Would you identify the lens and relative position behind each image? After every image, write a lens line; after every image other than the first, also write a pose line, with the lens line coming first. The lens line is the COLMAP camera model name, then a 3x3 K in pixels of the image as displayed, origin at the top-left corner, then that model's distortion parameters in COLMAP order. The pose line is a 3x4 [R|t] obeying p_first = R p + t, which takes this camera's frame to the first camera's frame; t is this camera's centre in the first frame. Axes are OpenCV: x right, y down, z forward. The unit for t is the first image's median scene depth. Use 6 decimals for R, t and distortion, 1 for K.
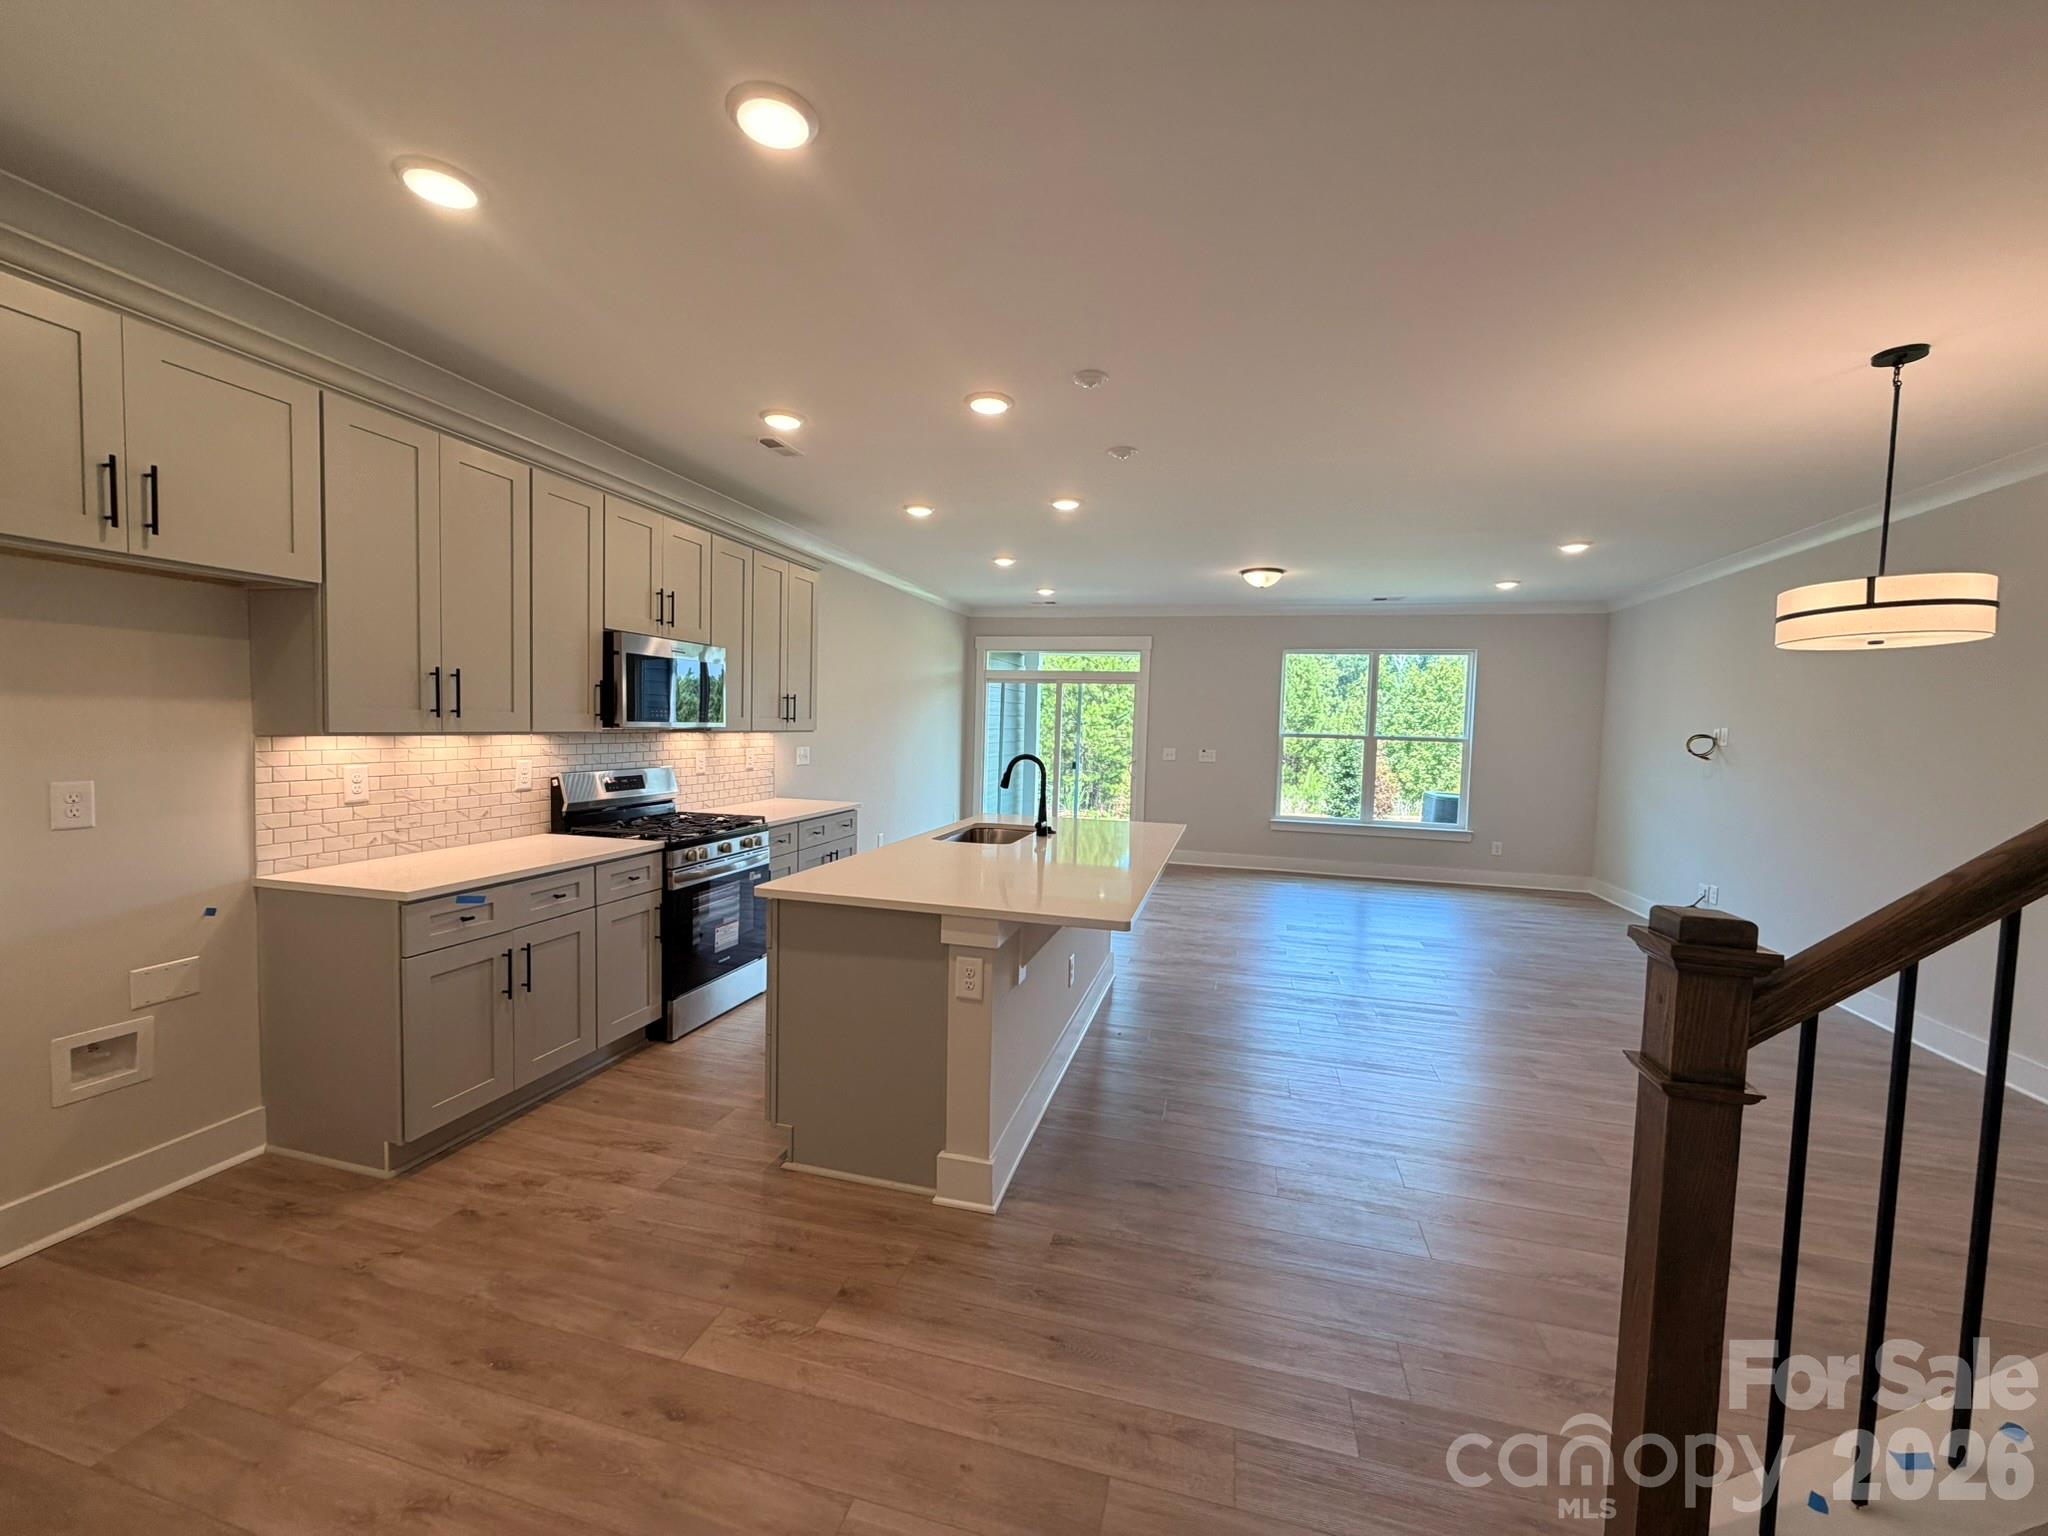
lens RADIAL K [[810.3, 0, 1023.7], [0, 810.3, 762.9], [0, 0, 1]] dist [-0.002414, -0.000007]
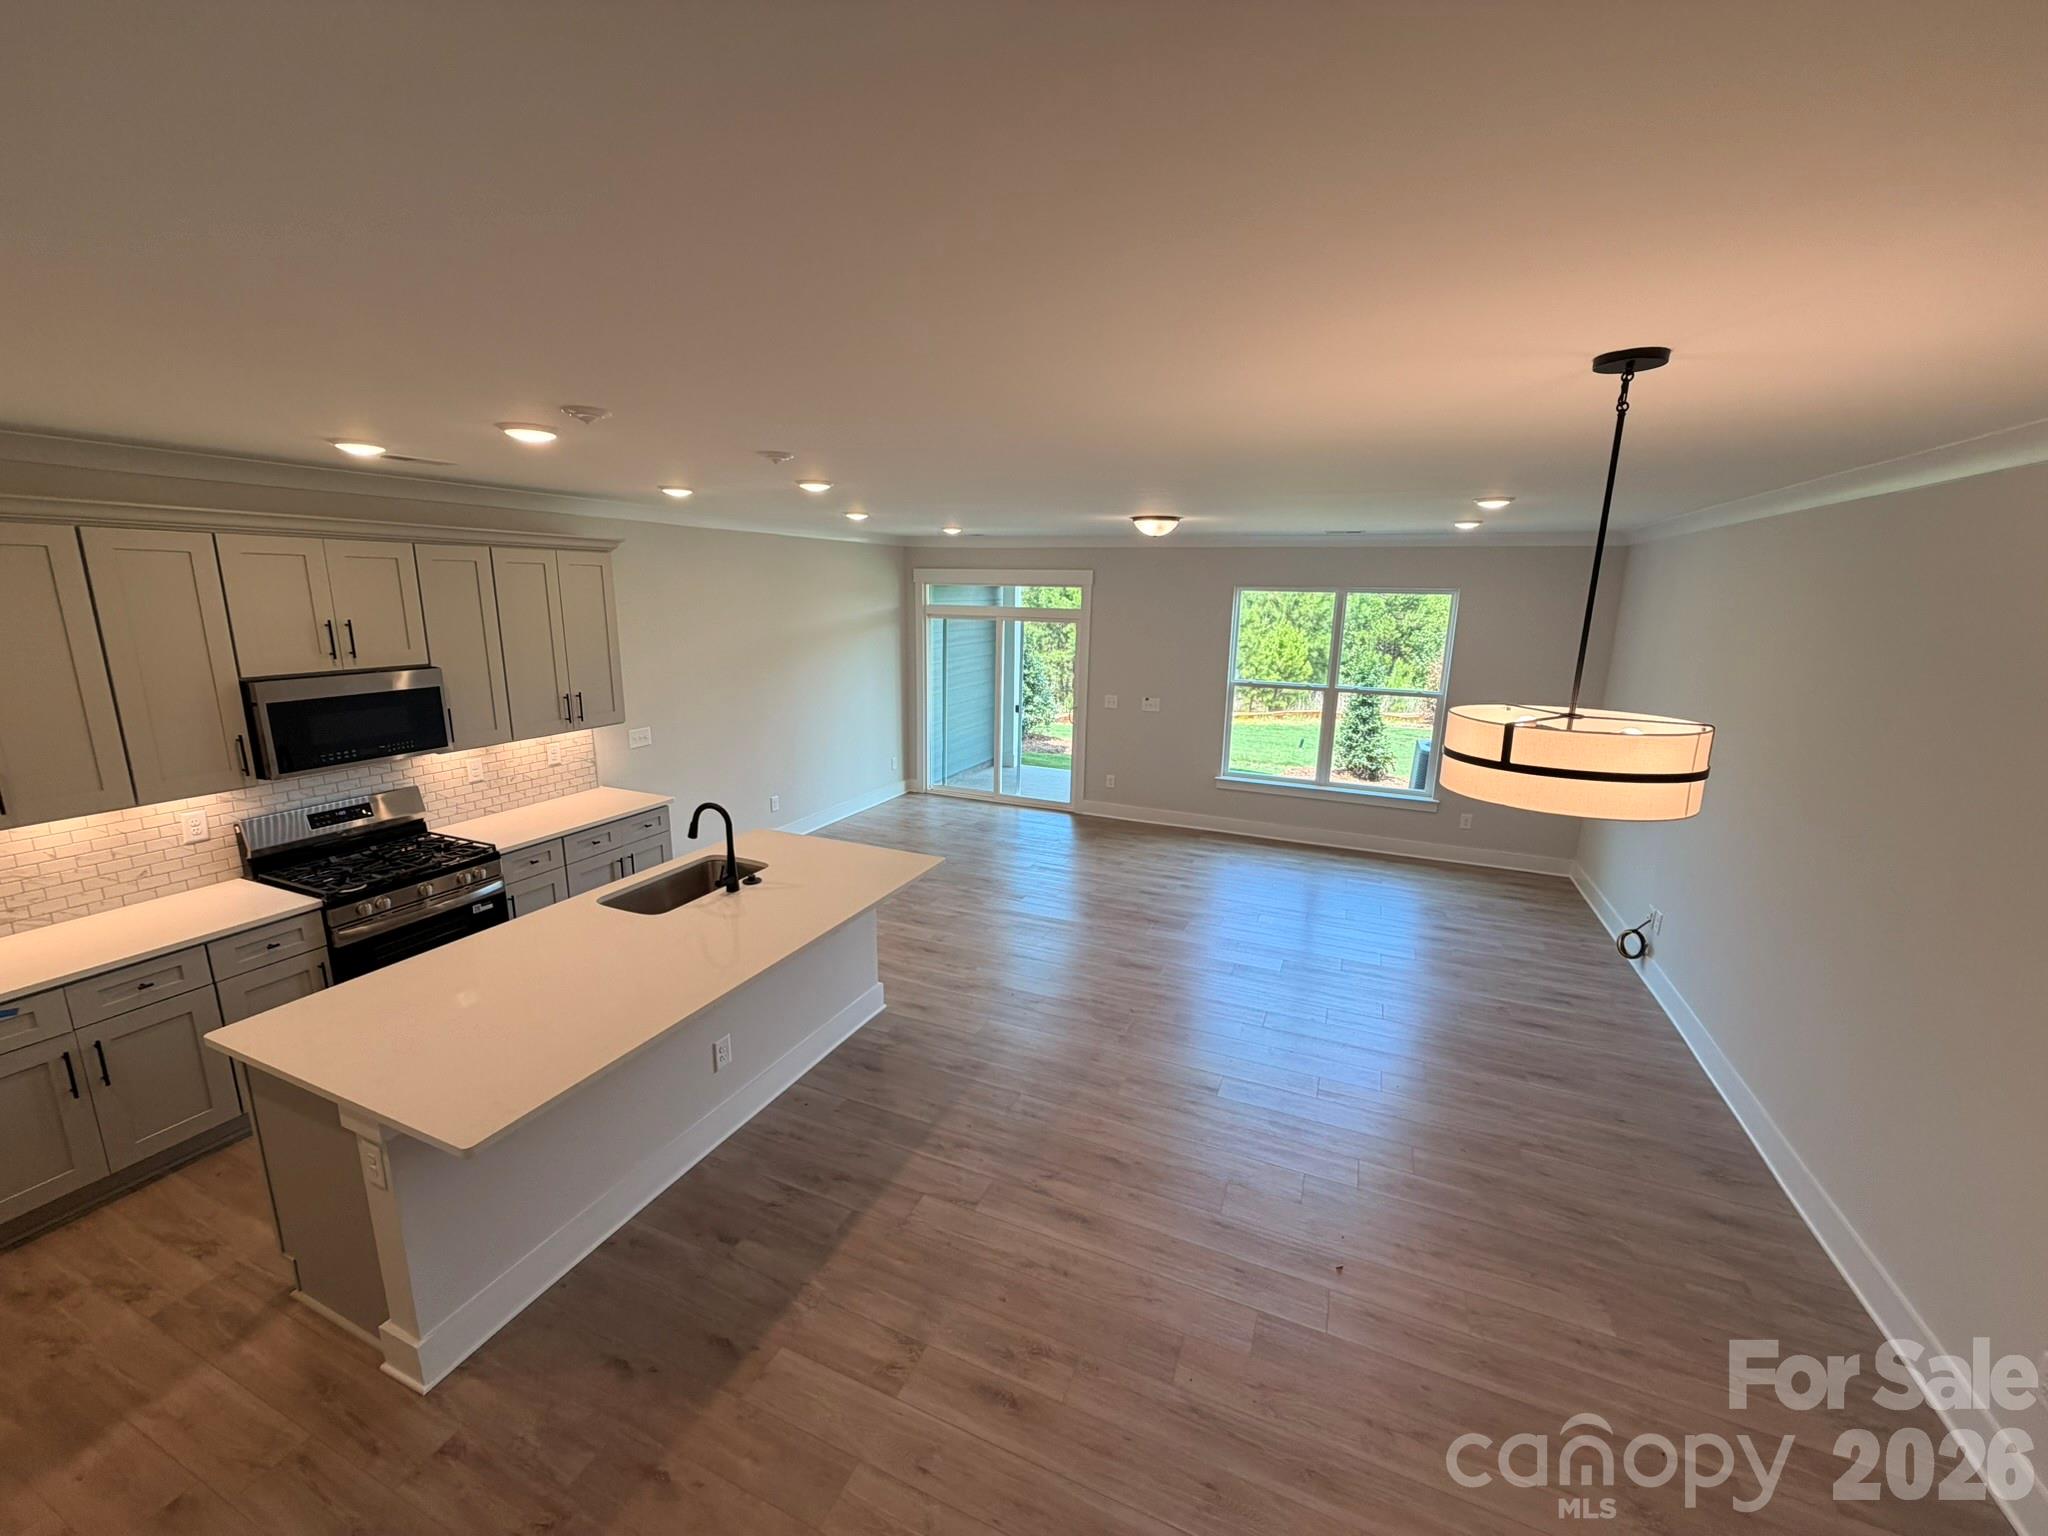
lens RADIAL K [[810.3, 0, 1023.7], [0, 810.3, 762.9], [0, 0, 1]] dist [-0.002414, -0.000007]
pose [[0.989838, 0.020401, -0.140730, 0.355920], [0.002322, 0.987204, 0.159447, -0.148402], [0.142182, -0.158154, 0.977124, 0.133087]]
